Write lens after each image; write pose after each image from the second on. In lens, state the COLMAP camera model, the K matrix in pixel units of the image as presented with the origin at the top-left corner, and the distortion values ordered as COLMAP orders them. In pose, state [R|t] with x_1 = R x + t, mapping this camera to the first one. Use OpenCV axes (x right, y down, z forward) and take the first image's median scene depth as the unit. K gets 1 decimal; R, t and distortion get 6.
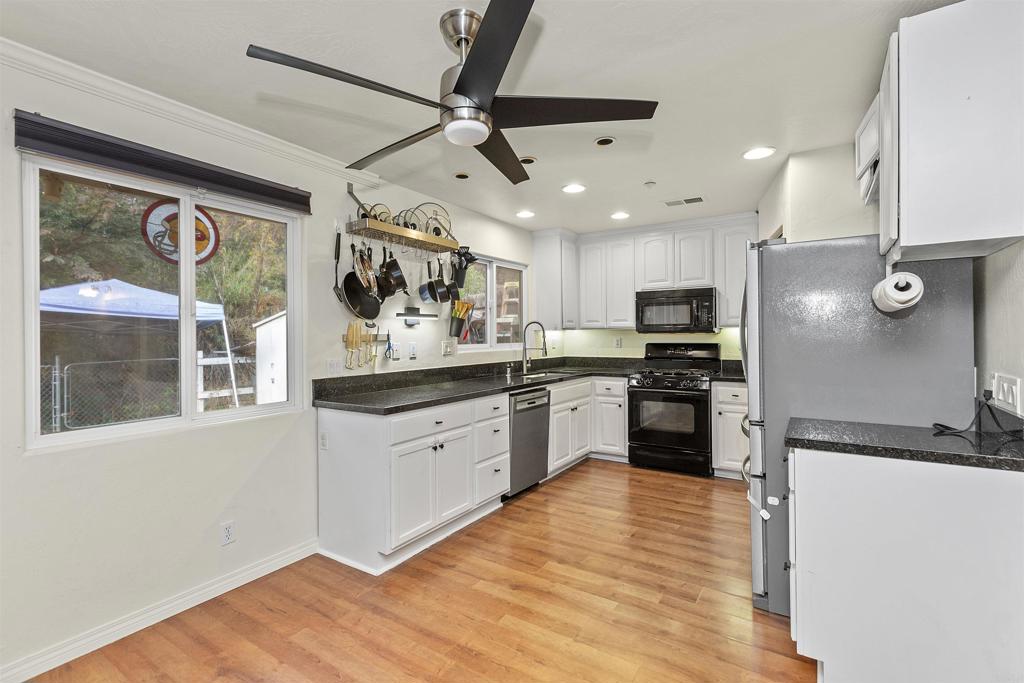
lens RADIAL K [[465.6, 0, 519.7], [0, 465.6, 333.3], [0, 0, 1]] dist [0.009497, -0.001650]
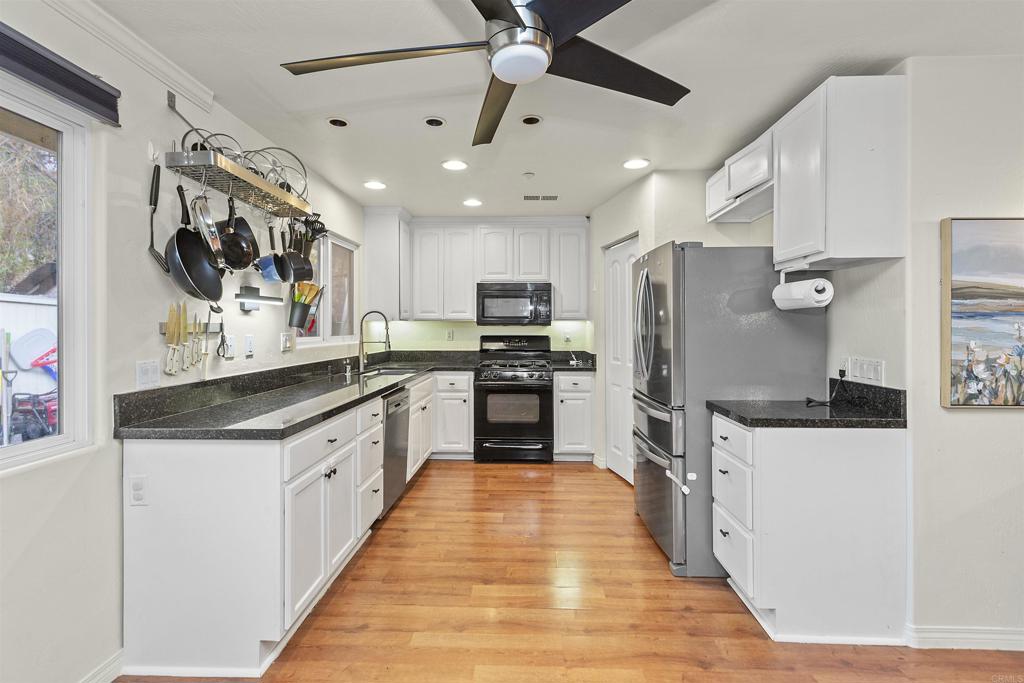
lens RADIAL K [[465.6, 0, 513.5], [0, 465.6, 325.8], [0, 0, 1]] dist [0.009497, -0.001650]
pose [[0.860464, 0.009775, 0.509417, -0.225028], [-0.009687, 0.999949, -0.002824, 0.003184], [-0.509419, -0.002505, 0.860515, 0.147151]]
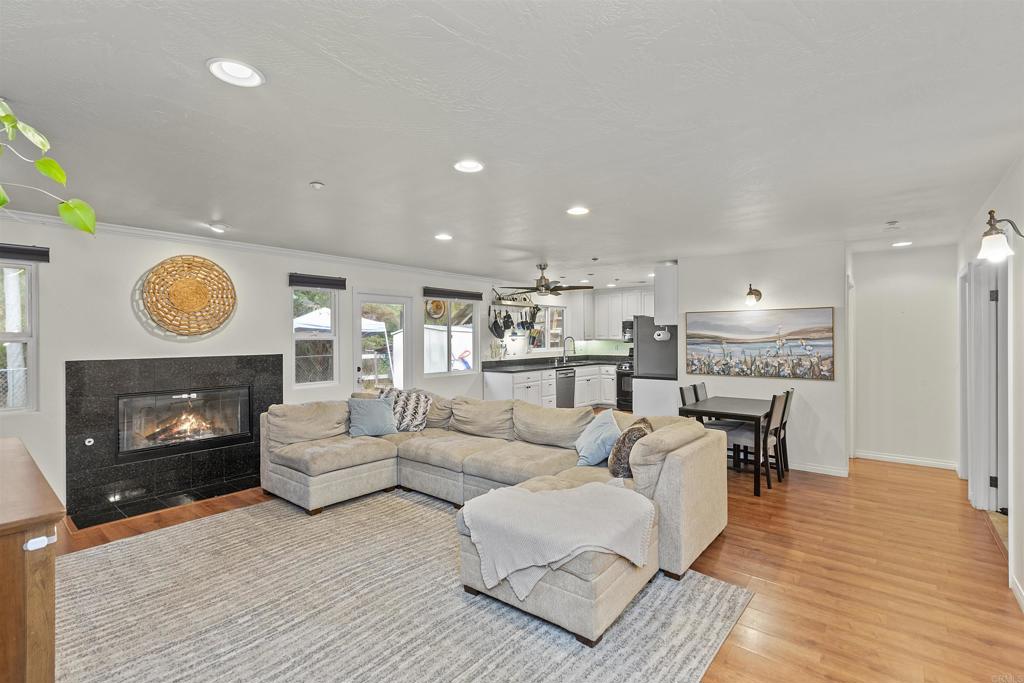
lens RADIAL K [[465.6, 0, 520.3], [0, 465.6, 340.0], [0, 0, 1]] dist [0.009497, -0.001650]
pose [[0.993881, 0.005021, -0.110346, 0.052105], [-0.003721, 0.999921, 0.011983, -0.041777], [0.110398, -0.011499, 0.993821, -1.207588]]
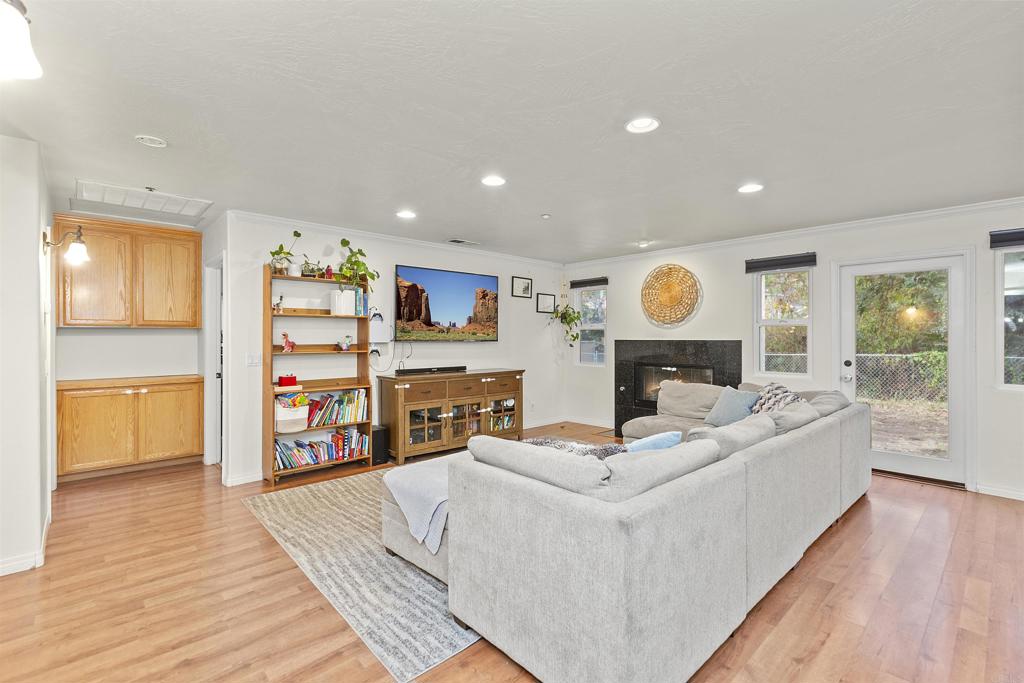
lens RADIAL K [[465.6, 0, 514.3], [0, 465.6, 342.4], [0, 0, 1]] dist [0.009497, -0.001650]
pose [[-0.254387, 0.021033, -0.966874, 0.729218], [0.006390, 0.999778, 0.020067, -0.009235], [0.967081, -0.001073, -0.254465, -0.265928]]
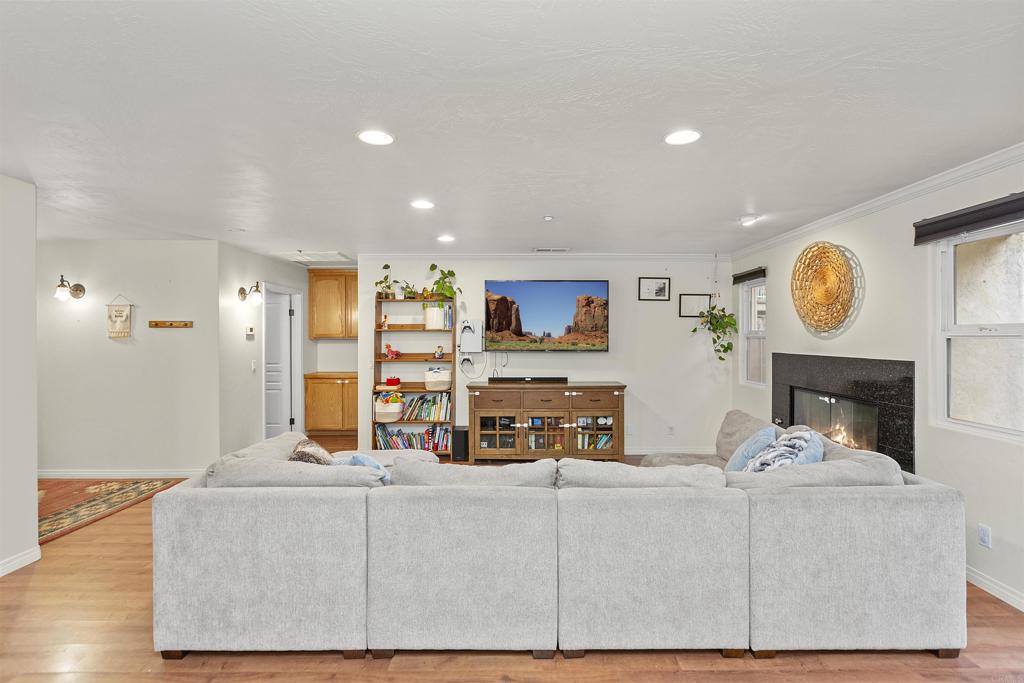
lens RADIAL K [[472.9, 0, 513.2], [0, 472.9, 342.5], [0, 0, 1]] dist [-0.000084, 0.000161]
pose [[-0.846500, 0.016782, -0.532124, 0.238747], [0.010663, 0.999837, 0.014570, -0.034697], [0.532282, 0.006660, -0.846541, 0.347113]]
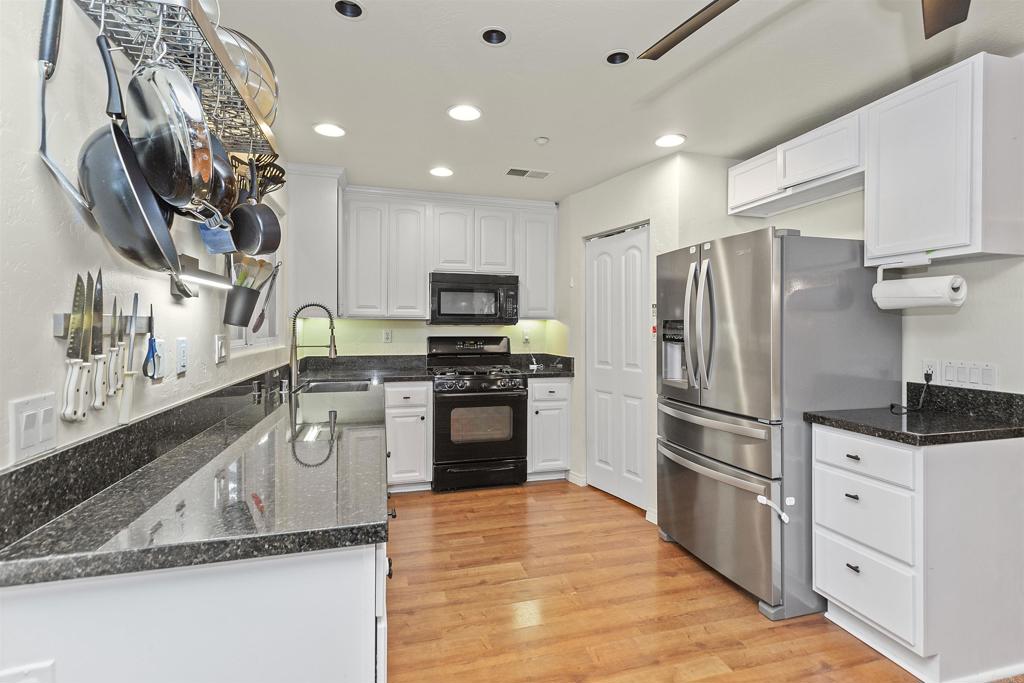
lens RADIAL K [[465.6, 0, 508.5], [0, 465.6, 323.3], [0, 0, 1]] dist [0.009497, -0.001650]
pose [[0.664323, 0.017977, 0.747230, -0.323457], [-0.014058, 0.999834, -0.011556, 0.006532], [-0.747314, -0.002827, 0.664465, 0.451544]]
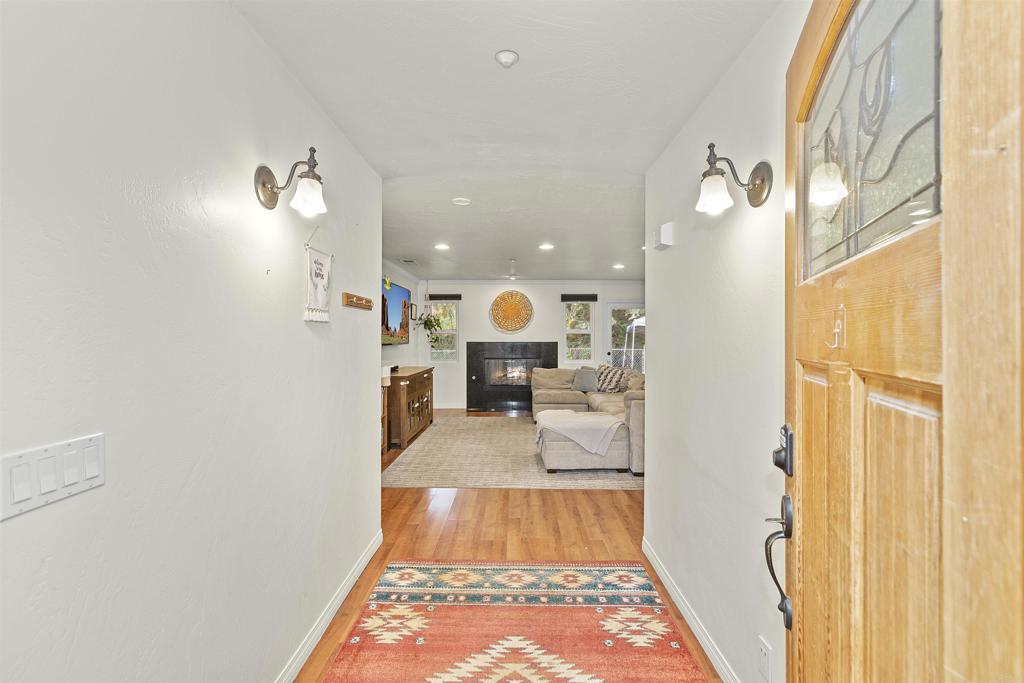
lens RADIAL K [[465.6, 0, 513.1], [0, 465.6, 352.1], [0, 0, 1]] dist [0.009497, -0.001650]
pose [[0.534054, 0.038208, -0.844587, 1.034483], [-0.003216, 0.999063, 0.043163, -0.030805], [0.845444, -0.020336, 0.533676, -1.358452]]
